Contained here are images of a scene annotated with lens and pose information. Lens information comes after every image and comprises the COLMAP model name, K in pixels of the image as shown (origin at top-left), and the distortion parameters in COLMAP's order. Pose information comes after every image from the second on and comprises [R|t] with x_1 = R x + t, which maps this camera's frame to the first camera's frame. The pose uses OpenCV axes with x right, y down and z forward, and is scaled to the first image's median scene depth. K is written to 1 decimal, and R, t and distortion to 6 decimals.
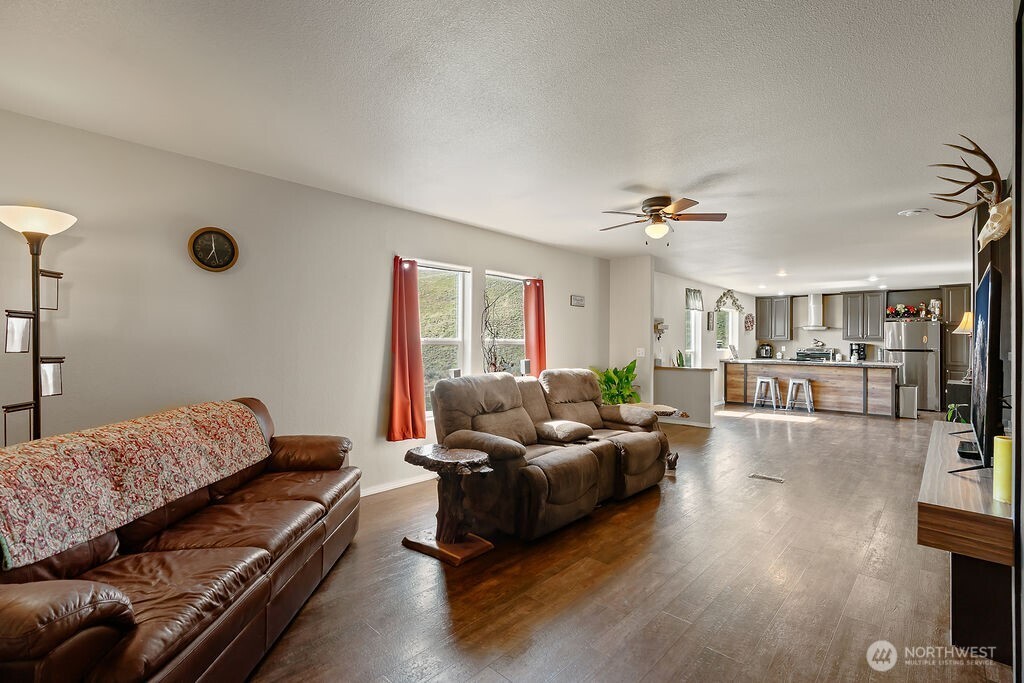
lens RADIAL K [[475.9, 0, 510.7], [0, 475.9, 336.4], [0, 0, 1]] dist [-0.000586, 0.000715]
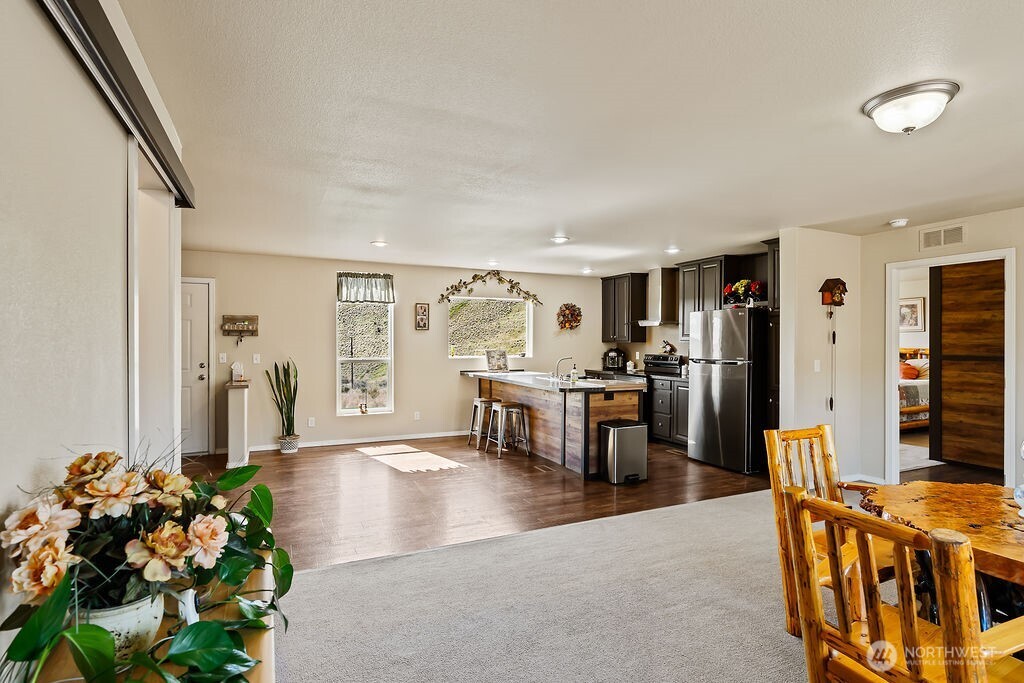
lens RADIAL K [[519.3, 0, 521.7], [0, 519.3, 355.3], [0, 0, 1]] dist [0.000304, 0.000269]
pose [[0.937579, 0.005361, -0.347732, 0.768618], [0.007076, 0.999380, 0.034487, -0.000368], [0.347701, -0.034795, 0.936960, 0.312197]]
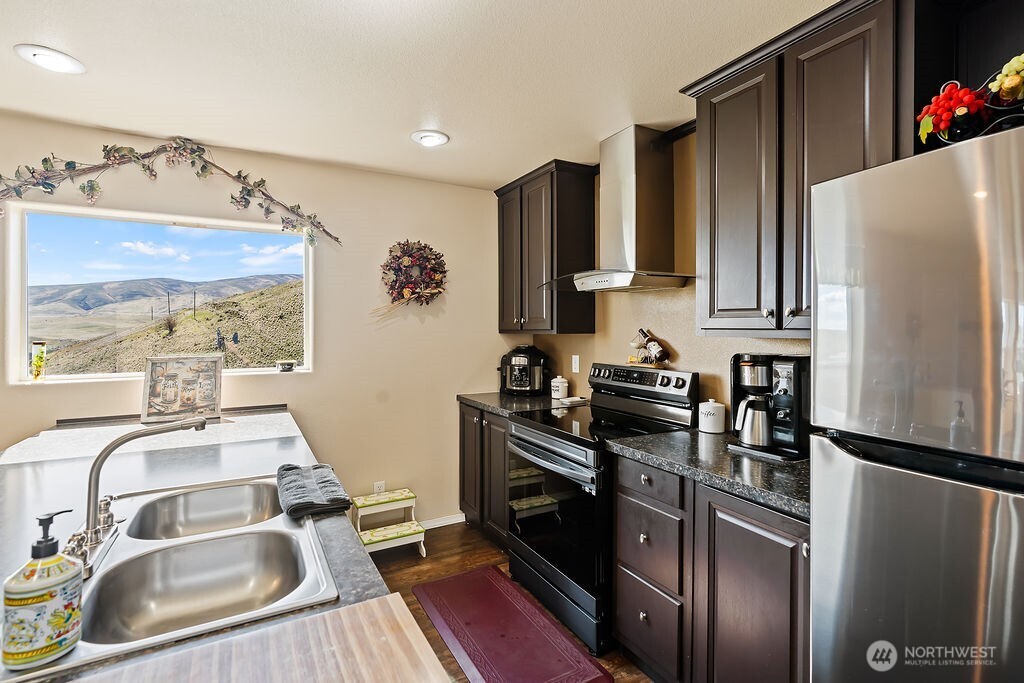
lens RADIAL K [[475.9, 0, 502.9], [0, 475.9, 325.5], [0, 0, 1]] dist [-0.000586, 0.000715]
pose [[0.948156, -0.010351, -0.317637, 0.710711], [0.011503, 0.999932, 0.001750, 0.002506], [0.317598, -0.005313, 0.948211, 0.822997]]
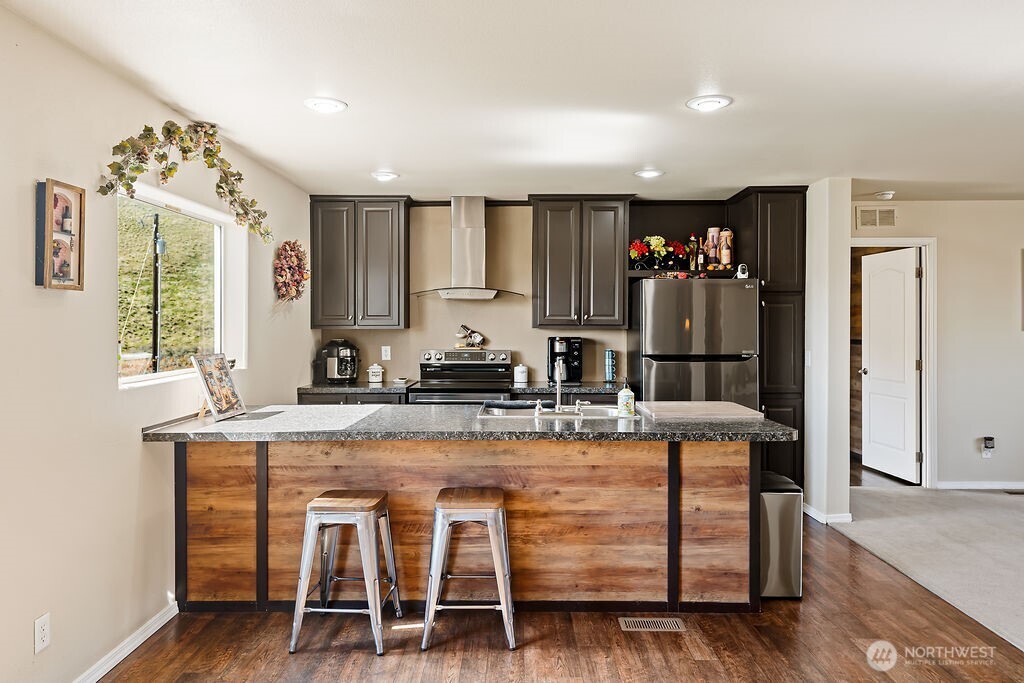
lens RADIAL K [[689.3, 0, 525.9], [0, 689.3, 333.2], [0, 0, 1]] dist [-0.000502, 0.005097]
pose [[0.728313, -0.016474, 0.685046, 0.345911], [-0.002184, 0.999650, 0.026361, -0.002373], [-0.685241, -0.020695, 0.728023, 0.644721]]
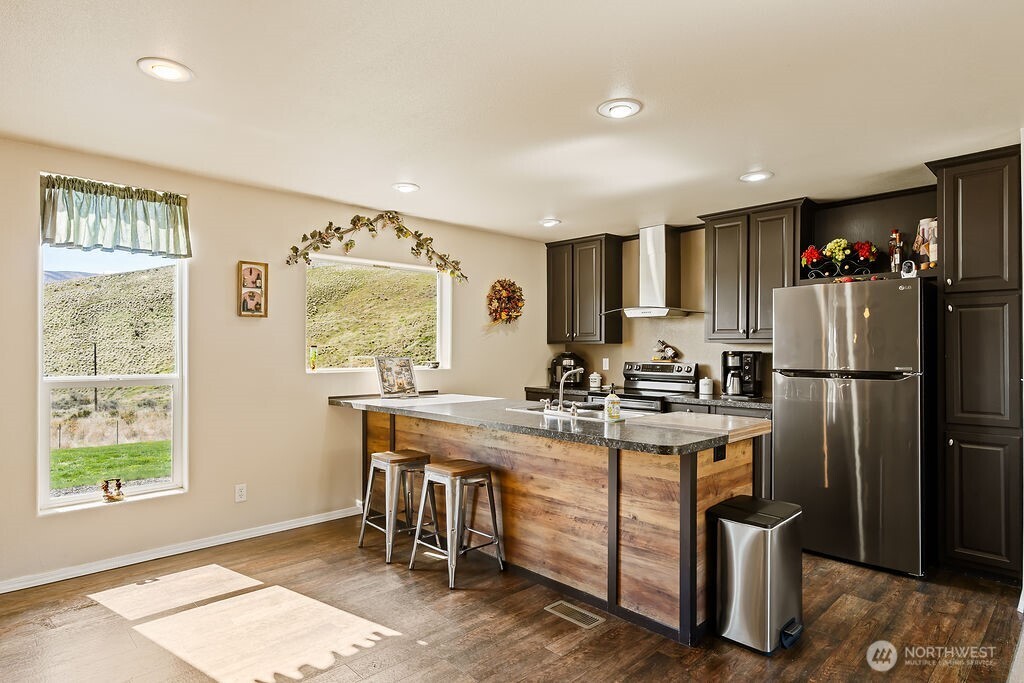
lens RADIAL K [[571.8, 0, 510.2], [0, 571.8, 351.1], [0, 0, 1]] dist [0.001559, 0.001353]
pose [[0.998990, -0.004836, -0.044672, 0.583582], [0.005510, 0.999873, 0.014986, 0.007099], [0.044594, -0.015217, 0.998889, 0.555350]]
